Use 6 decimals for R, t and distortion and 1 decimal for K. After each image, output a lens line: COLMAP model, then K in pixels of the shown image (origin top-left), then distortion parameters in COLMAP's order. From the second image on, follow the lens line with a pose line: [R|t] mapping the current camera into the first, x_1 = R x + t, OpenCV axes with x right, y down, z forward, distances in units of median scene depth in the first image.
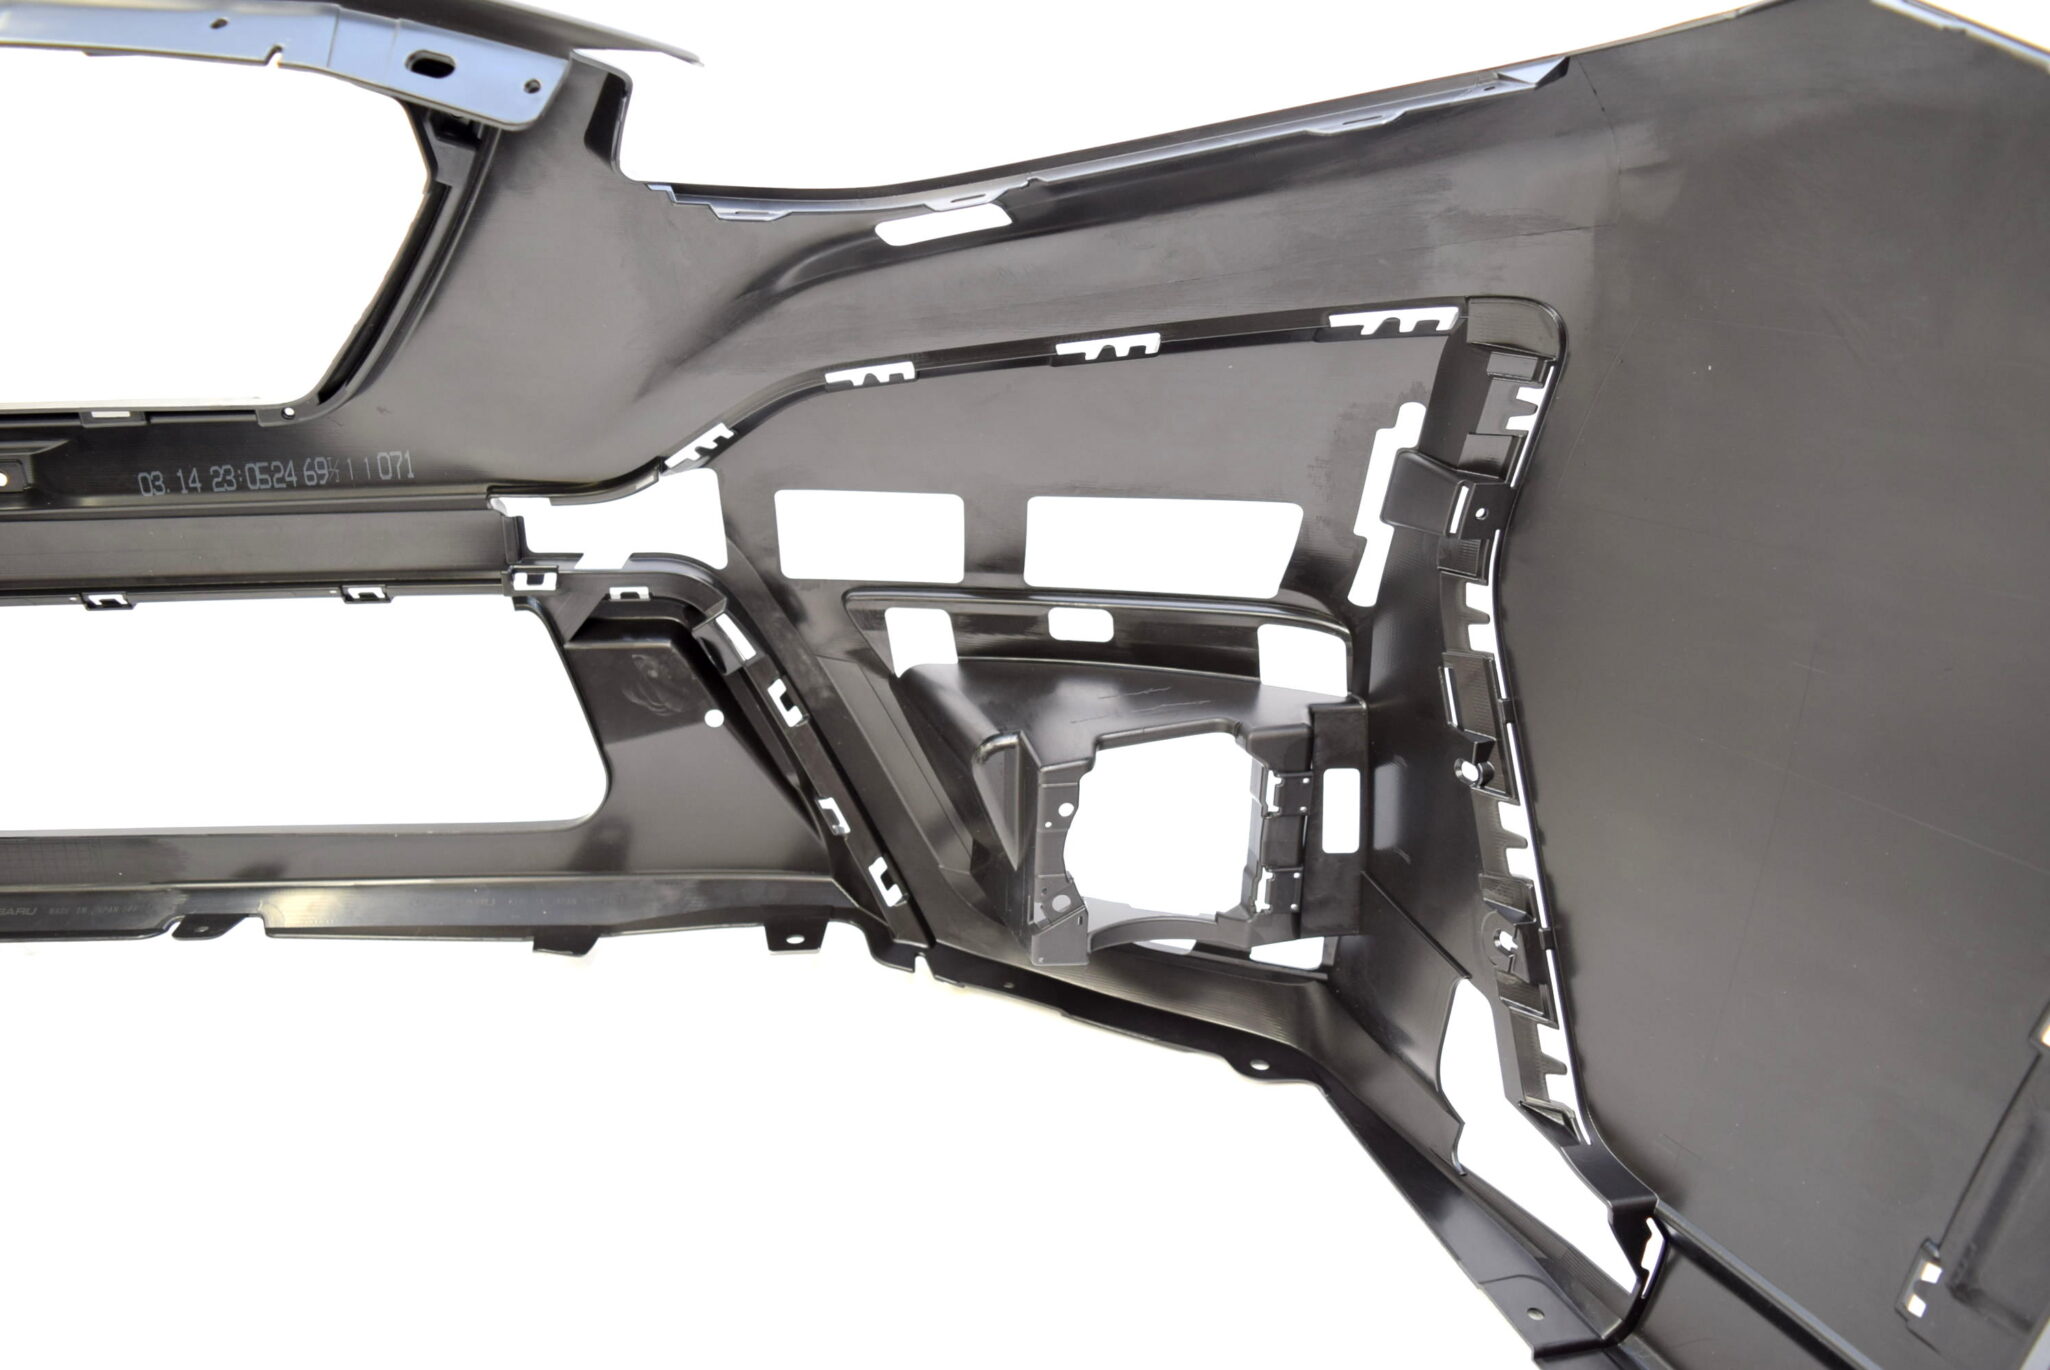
lens RADIAL K [[1584.4, 0, 1025.0], [0, 1584.4, 685.0], [0, 0, 1]] dist [-0.015810, 0.006271]
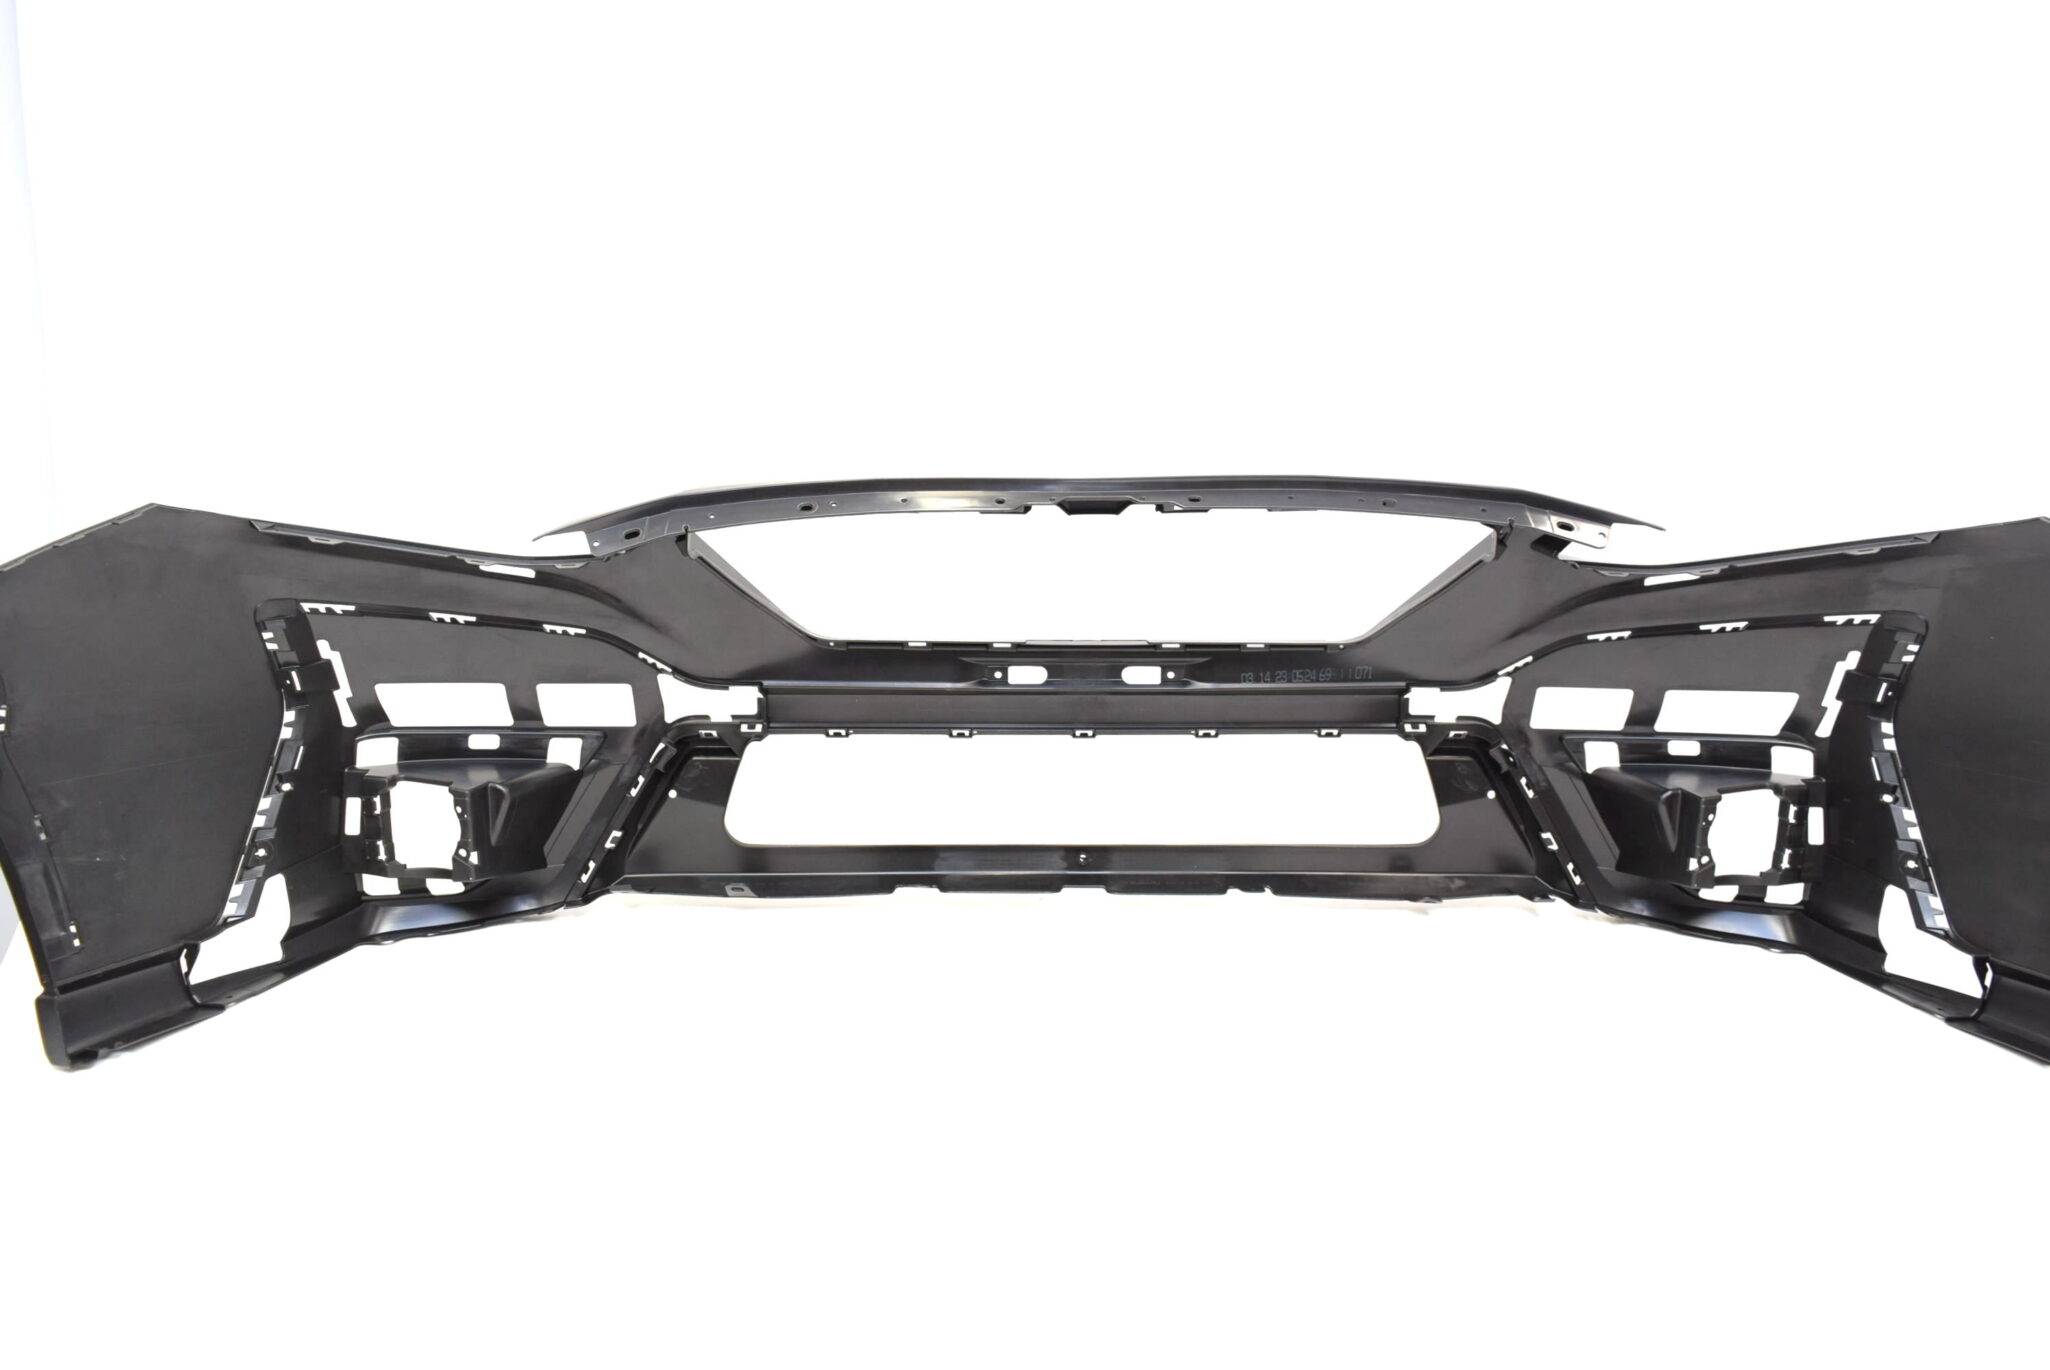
lens RADIAL K [[1584.4, 0, 1025.0], [0, 1584.4, 685.0], [0, 0, 1]] dist [-0.015810, 0.006271]
pose [[0.999635, 0.023202, 0.013826, -0.997343], [-0.020279, 0.982868, -0.183191, 0.325085], [-0.017840, 0.182844, 0.982980, -1.291645]]
